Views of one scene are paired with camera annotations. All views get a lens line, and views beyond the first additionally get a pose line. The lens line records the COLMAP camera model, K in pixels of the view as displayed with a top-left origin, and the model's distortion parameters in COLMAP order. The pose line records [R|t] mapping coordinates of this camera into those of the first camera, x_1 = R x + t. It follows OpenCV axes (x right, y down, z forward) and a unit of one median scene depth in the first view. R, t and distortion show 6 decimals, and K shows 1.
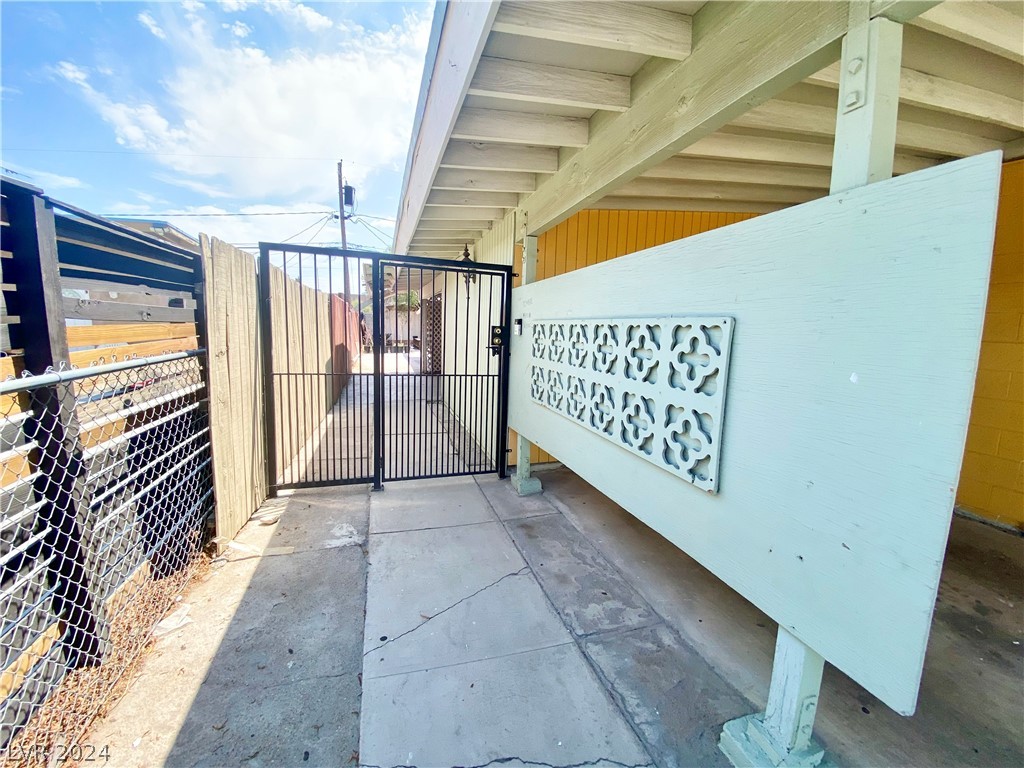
lens RADIAL K [[415.4, 0, 511.6], [0, 415.4, 384.5], [0, 0, 1]] dist [0.034275, -0.028194]
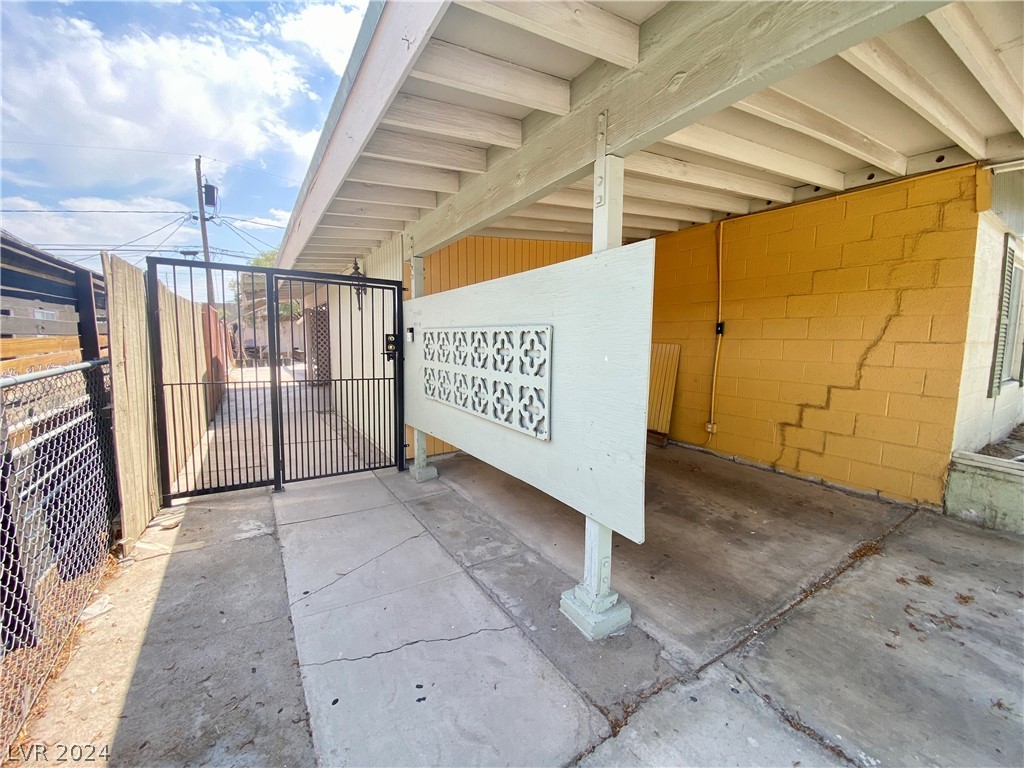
lens RADIAL K [[425.6, 0, 514.3], [0, 425.6, 383.8], [0, 0, 1]] dist [0.028432, -0.025418]
pose [[0.967847, -0.043785, 0.247698, -0.003412], [0.050131, 0.998555, -0.019368, 0.043913], [-0.246492, 0.031163, 0.968644, -0.266842]]
